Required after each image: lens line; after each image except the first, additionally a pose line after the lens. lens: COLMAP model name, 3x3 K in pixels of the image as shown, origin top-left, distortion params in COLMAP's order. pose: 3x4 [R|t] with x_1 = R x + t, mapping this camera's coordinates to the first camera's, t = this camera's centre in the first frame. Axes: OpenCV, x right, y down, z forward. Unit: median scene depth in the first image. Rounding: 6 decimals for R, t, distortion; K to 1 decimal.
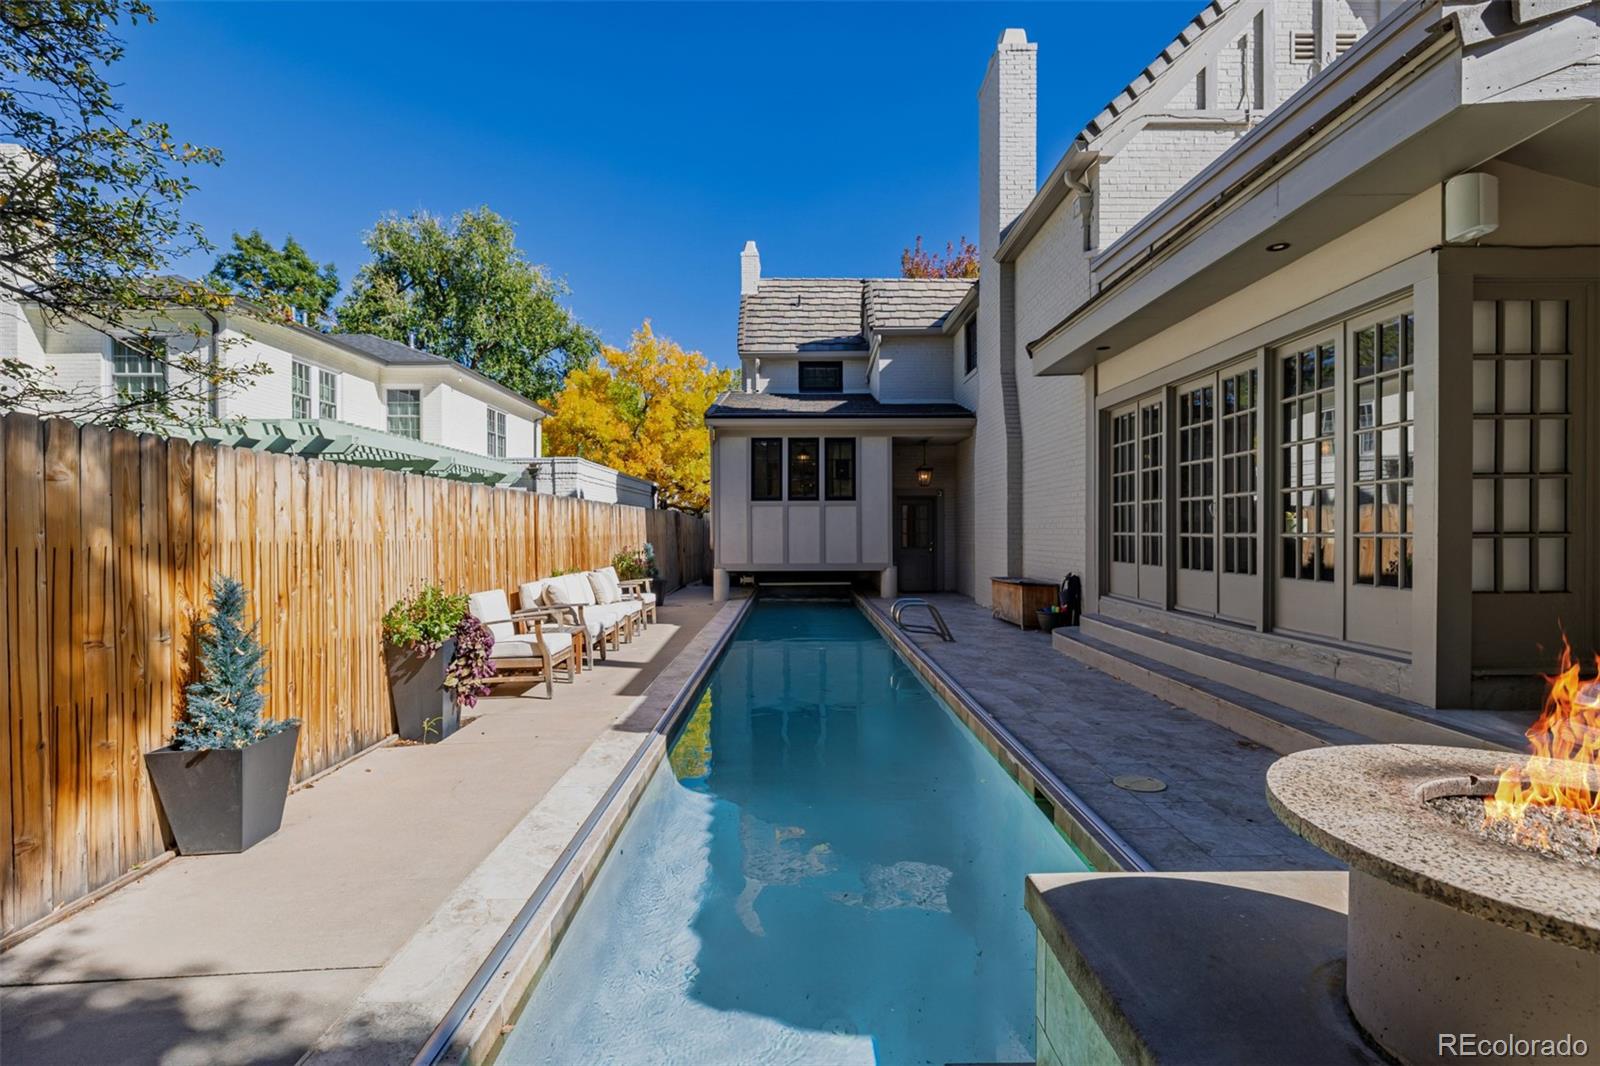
lens RADIAL K [[772.6, 0, 805.1], [0, 772.6, 533.7], [0, 0, 1]] dist [0.001844, 0.000282]
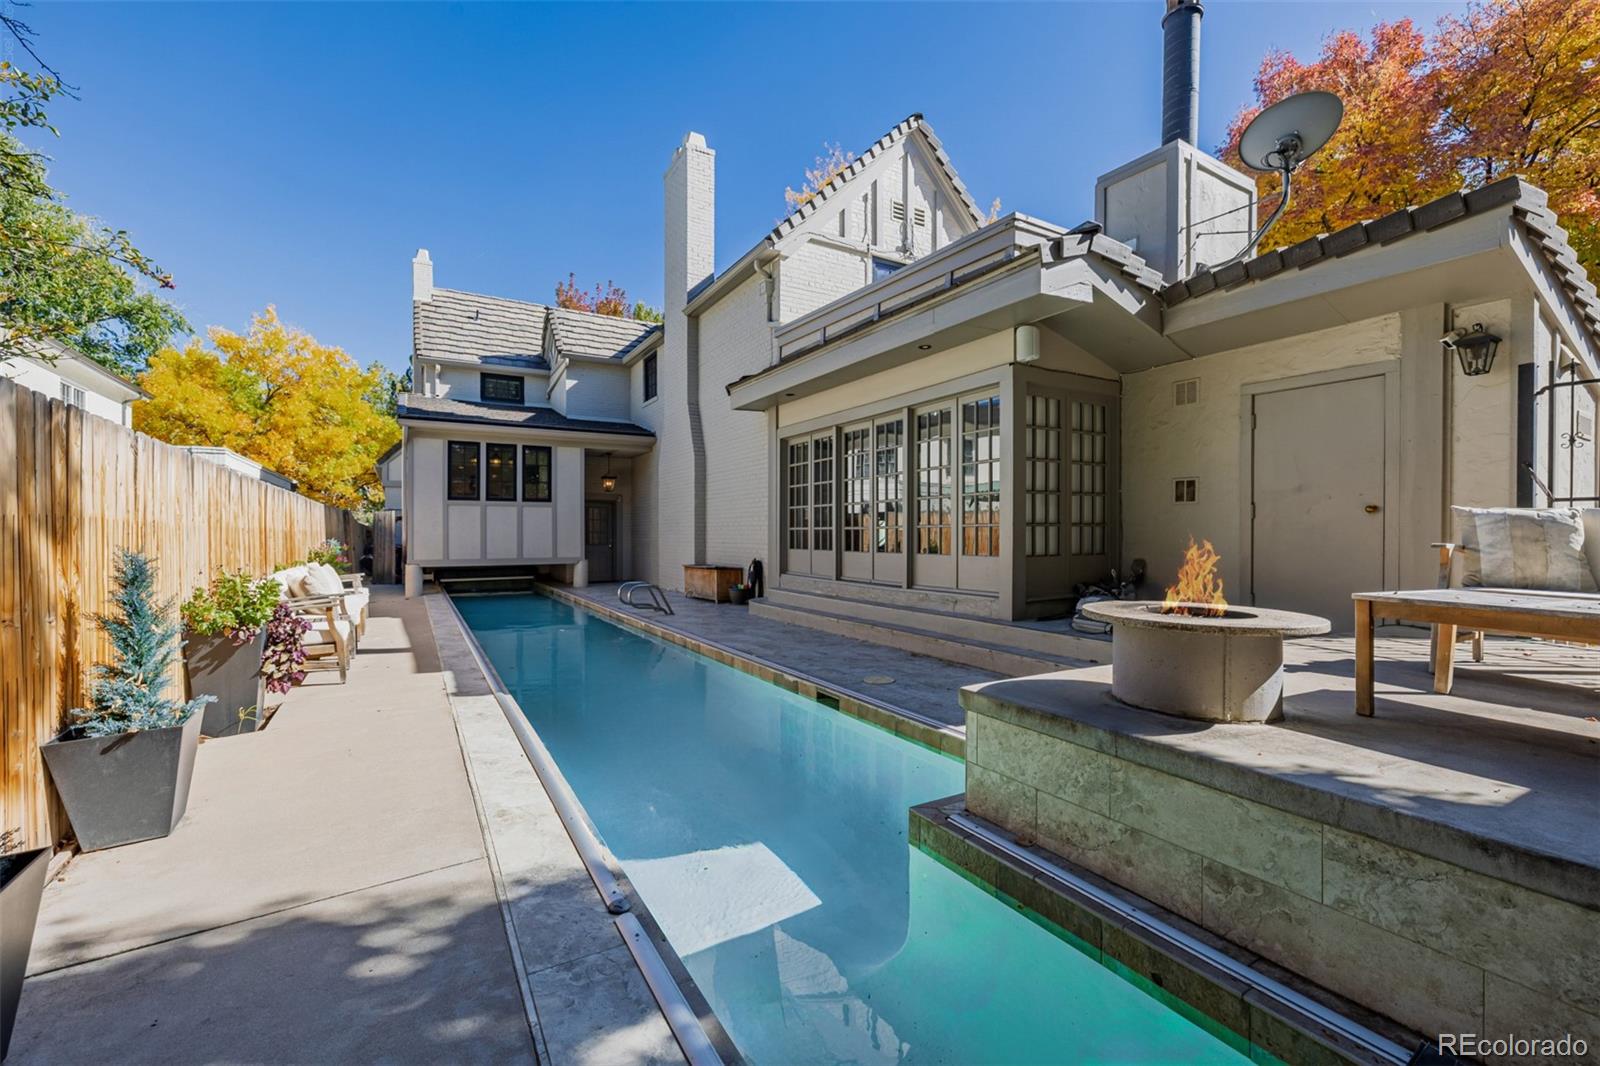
lens RADIAL K [[663.7, 0, 799.2], [0, 663.7, 534.7], [0, 0, 1]] dist [0.003452, 0.000895]
pose [[0.871270, 0.000903, 0.490804, -0.169926], [0.001124, 0.999992, -0.003836, 0.014954], [-0.490803, 0.003894, 0.871262, -0.044296]]
